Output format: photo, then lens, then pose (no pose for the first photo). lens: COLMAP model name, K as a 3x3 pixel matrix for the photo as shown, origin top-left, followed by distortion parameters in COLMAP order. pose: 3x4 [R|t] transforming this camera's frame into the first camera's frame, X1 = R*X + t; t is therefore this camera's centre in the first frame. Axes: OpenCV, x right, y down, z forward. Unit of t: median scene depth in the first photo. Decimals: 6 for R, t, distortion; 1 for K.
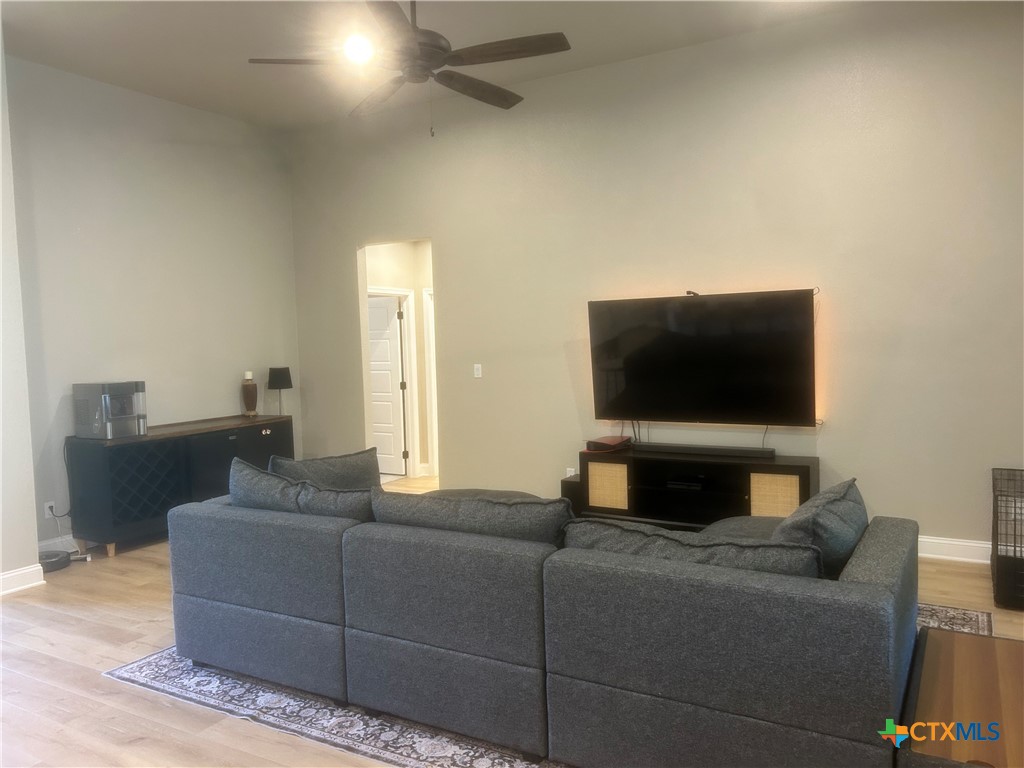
lens RADIAL K [[768.8, 0, 513.4], [0, 768.8, 384.4], [0, 0, 1]] dist [0.014518, 0.001468]
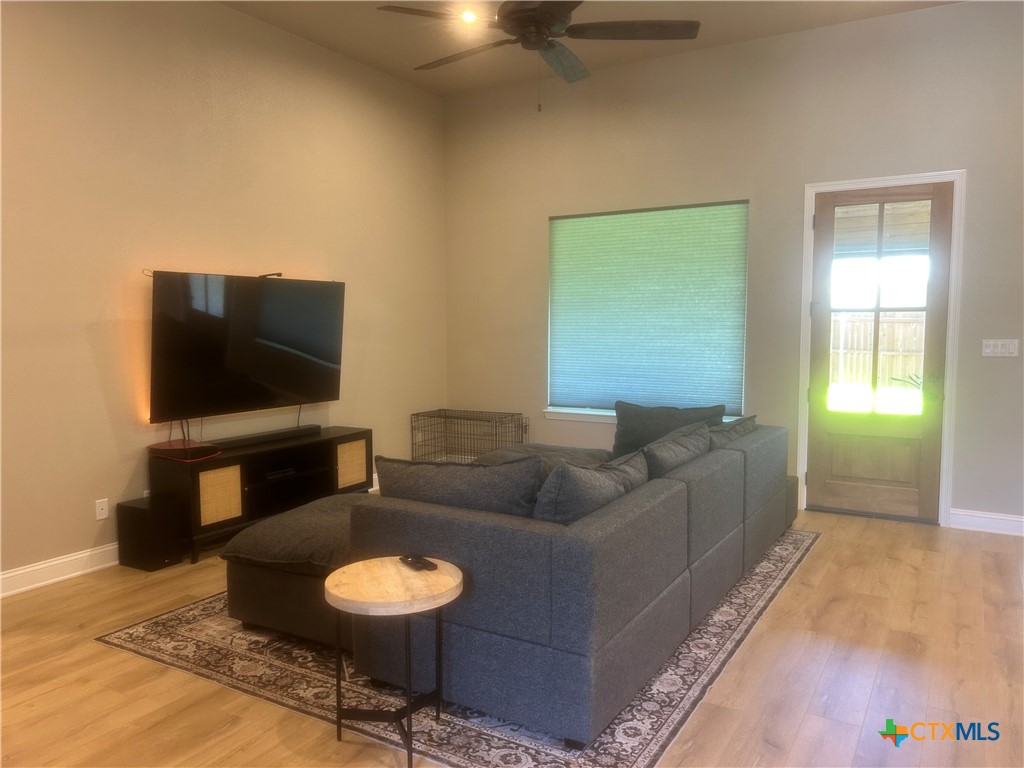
lens RADIAL K [[768.8, 0, 516.5], [0, 768.8, 380.9], [0, 0, 1]] dist [0.014518, 0.001468]
pose [[0.020268, -0.056649, 0.998188, -1.219836], [0.065062, 0.996352, 0.055224, -0.032419], [-0.997675, 0.063825, 0.023880, 1.105978]]
